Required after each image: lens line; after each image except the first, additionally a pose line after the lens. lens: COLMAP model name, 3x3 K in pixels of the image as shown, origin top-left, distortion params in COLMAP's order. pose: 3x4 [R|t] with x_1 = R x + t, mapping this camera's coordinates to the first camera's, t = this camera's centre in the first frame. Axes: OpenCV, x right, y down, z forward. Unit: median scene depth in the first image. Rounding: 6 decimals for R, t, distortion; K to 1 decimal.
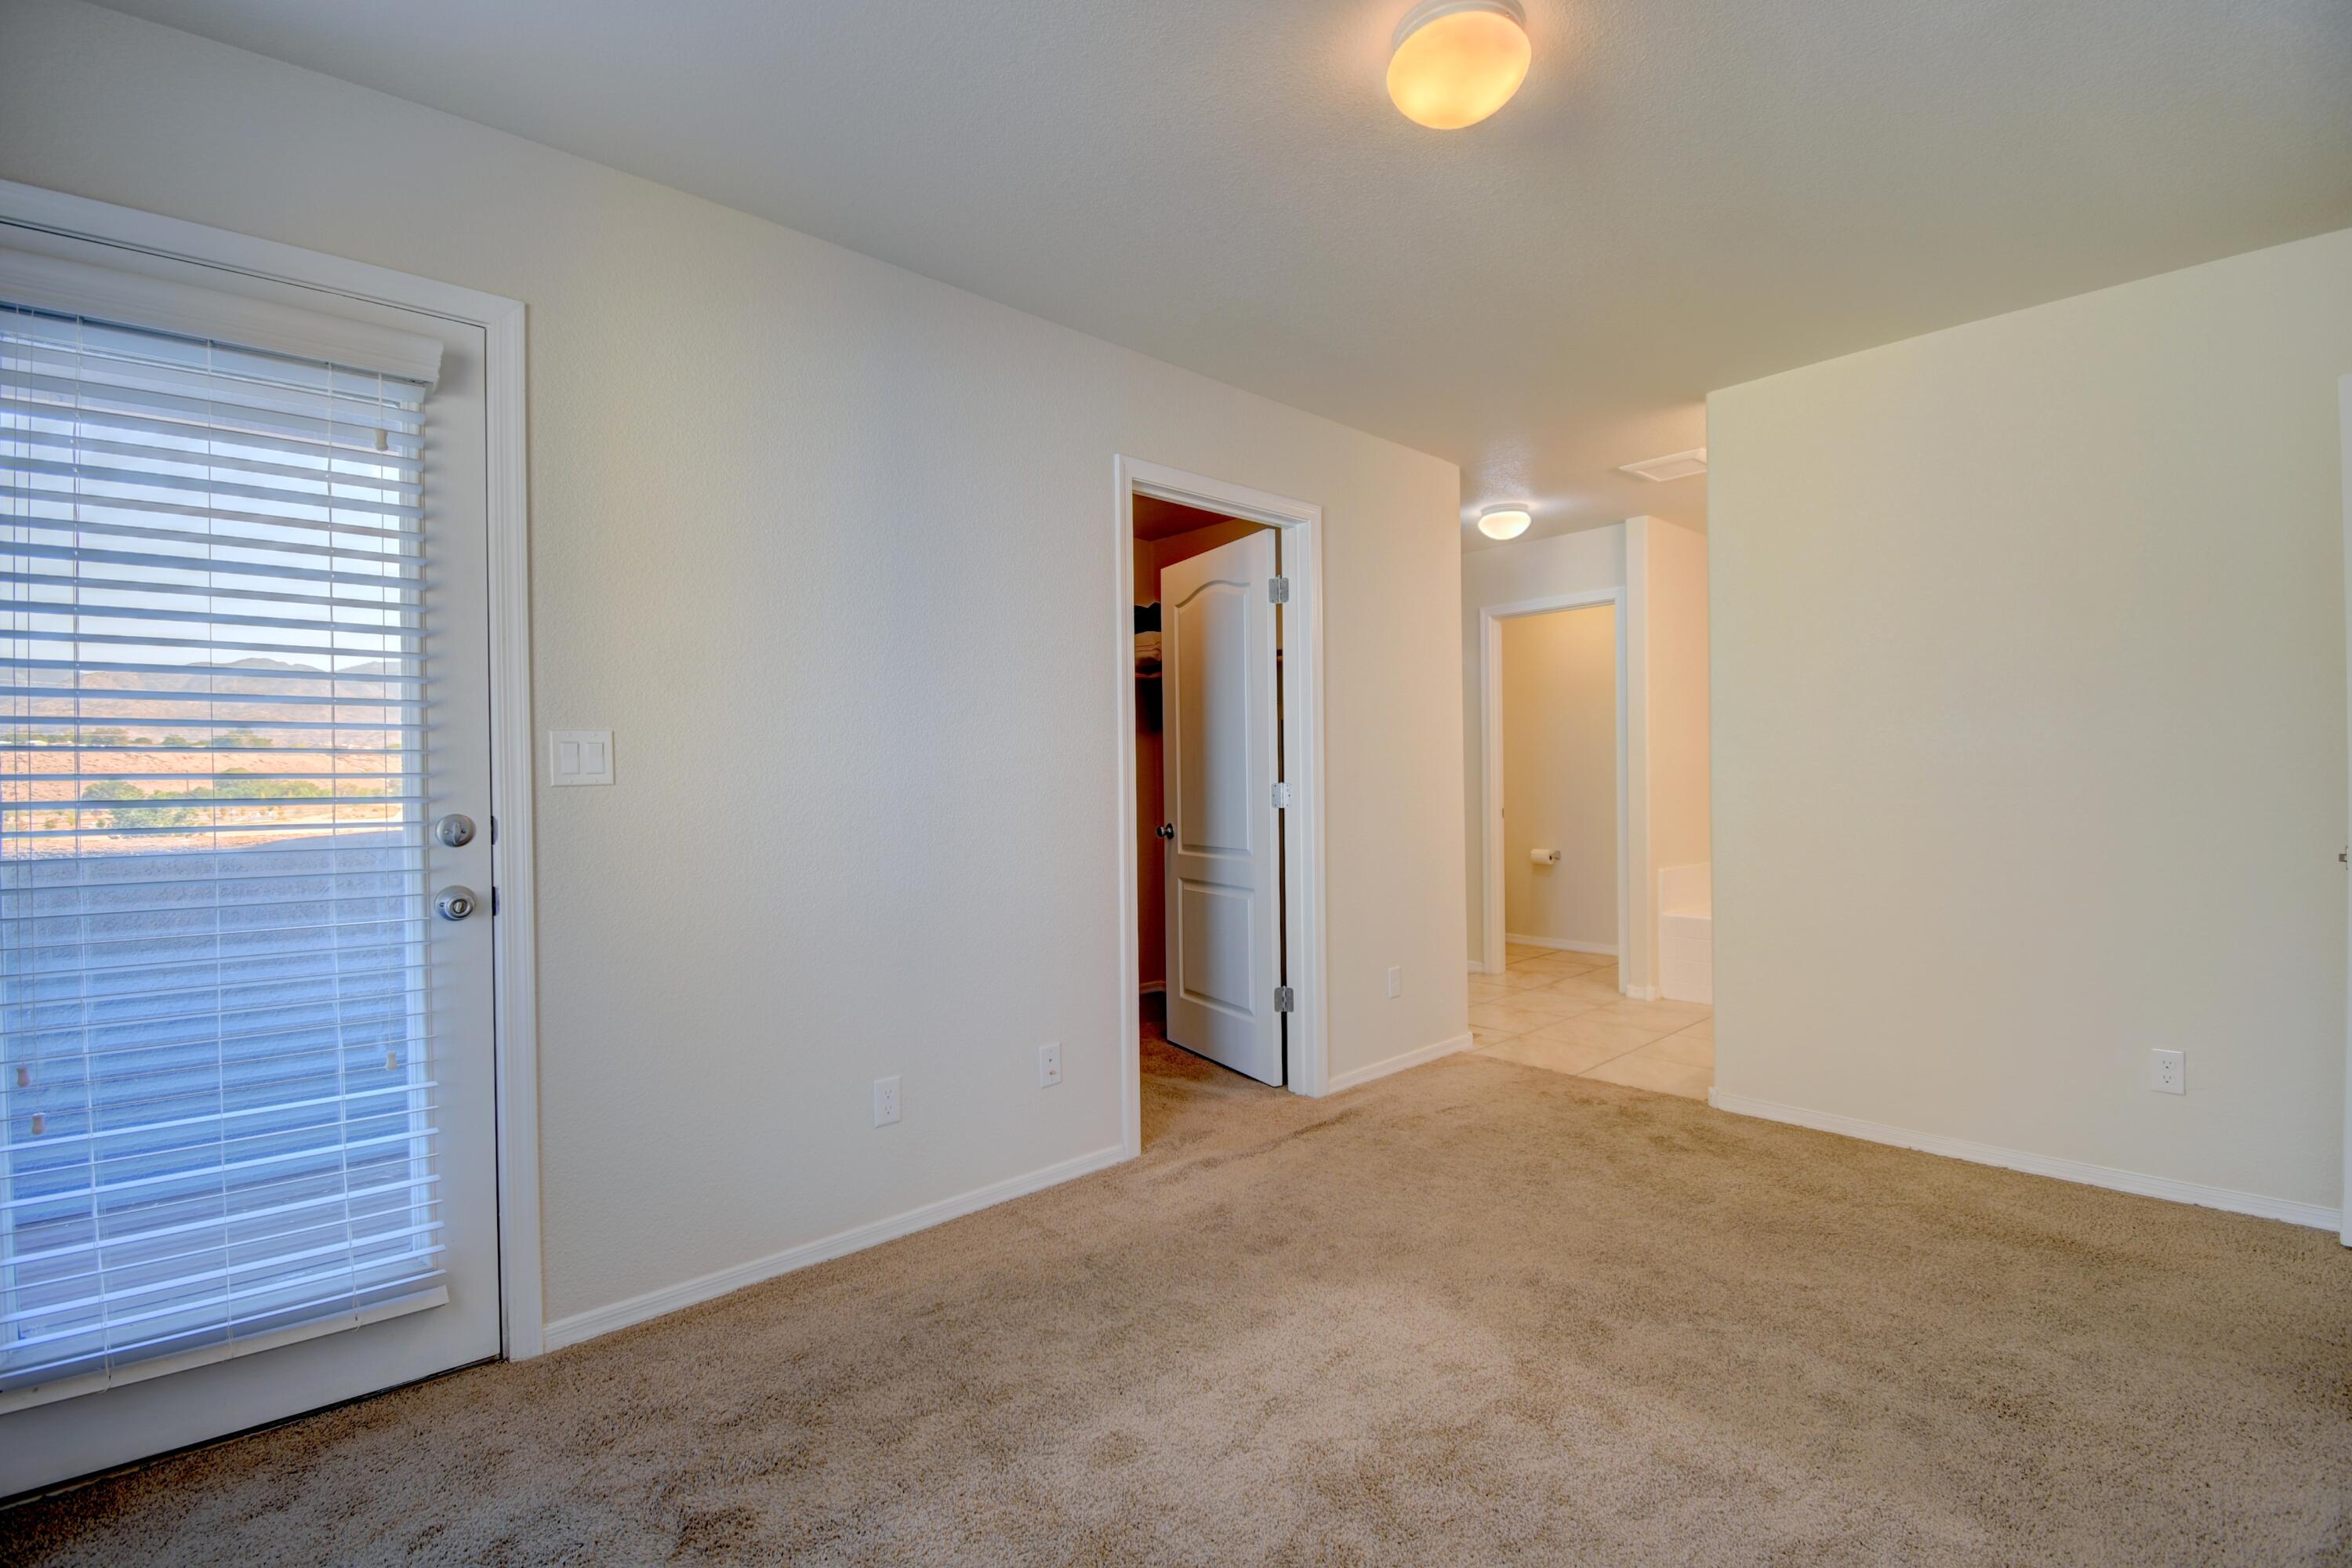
lens RADIAL K [[1034.2, 0, 1176.0], [0, 1034.2, 784.0], [0, 0, 1]] dist [-0.000036, -0.000046]
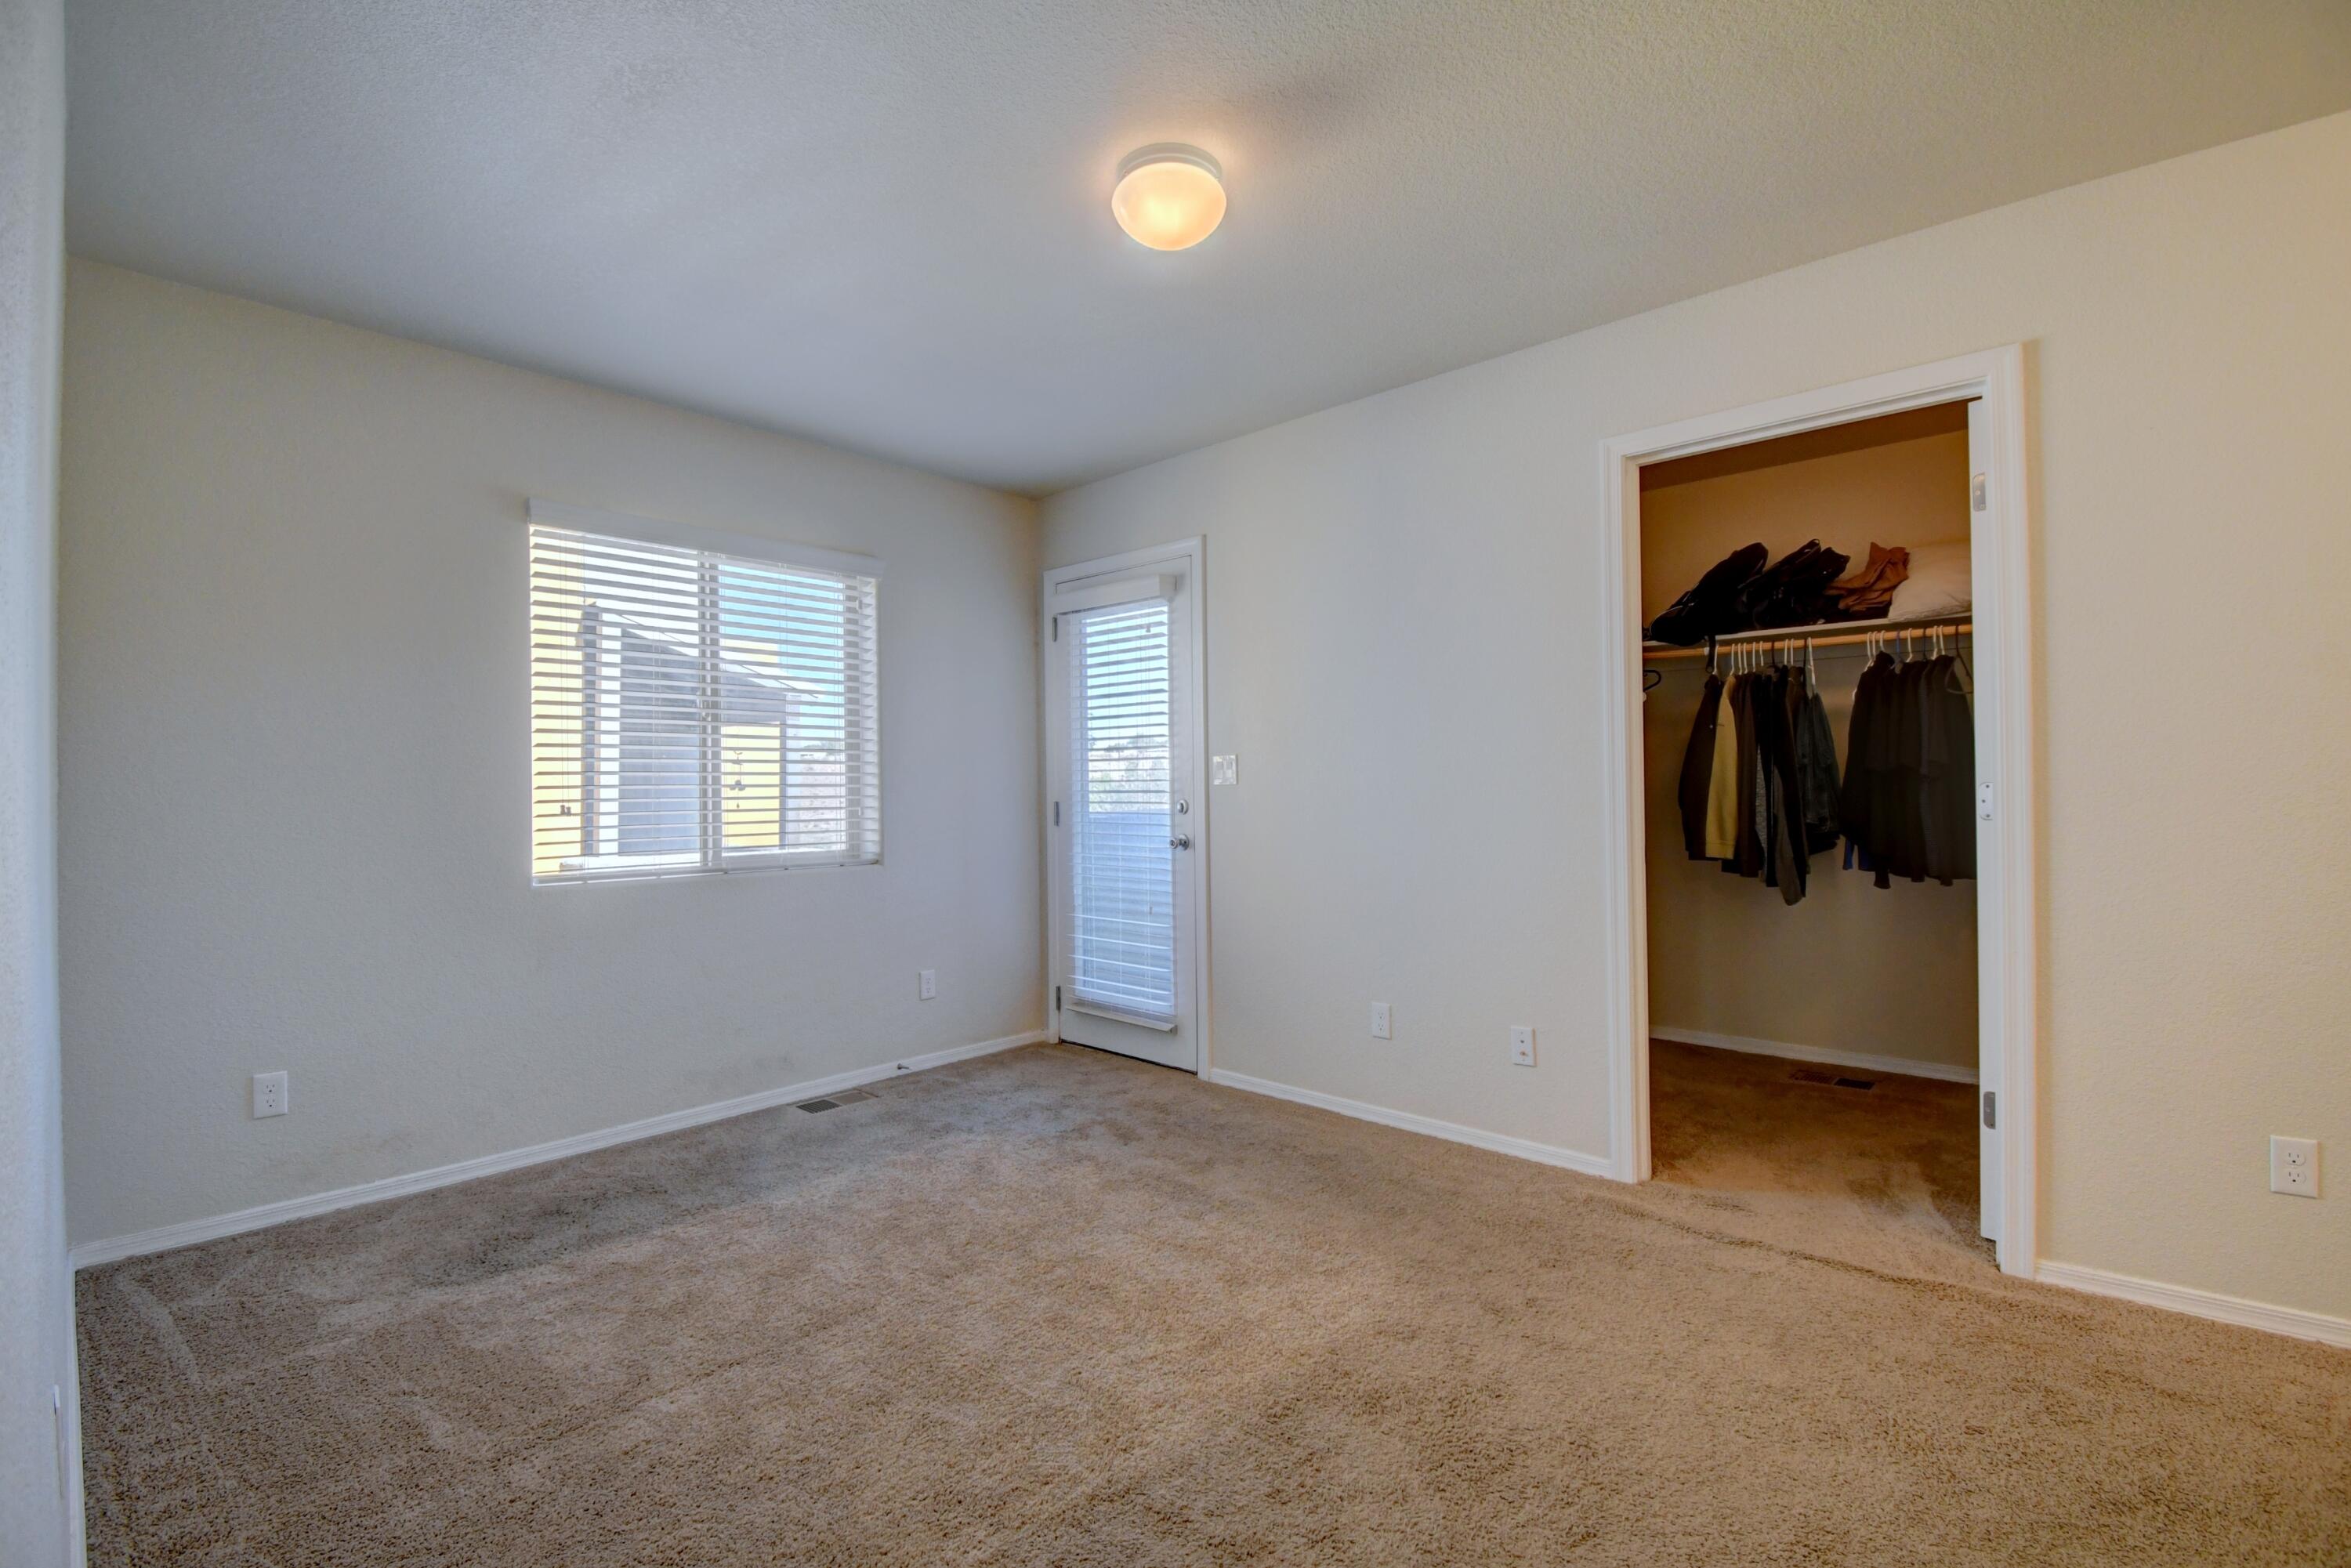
lens RADIAL K [[1022.5, 0, 1175.5], [0, 1022.5, 784.0], [0, 0, 1]] dist [0.000146, 0.000002]
pose [[0.091584, 0.002269, -0.995795, 1.317362], [0.006681, 0.999973, 0.002893, -0.006295], [0.995775, -0.006918, 0.091566, 0.799878]]
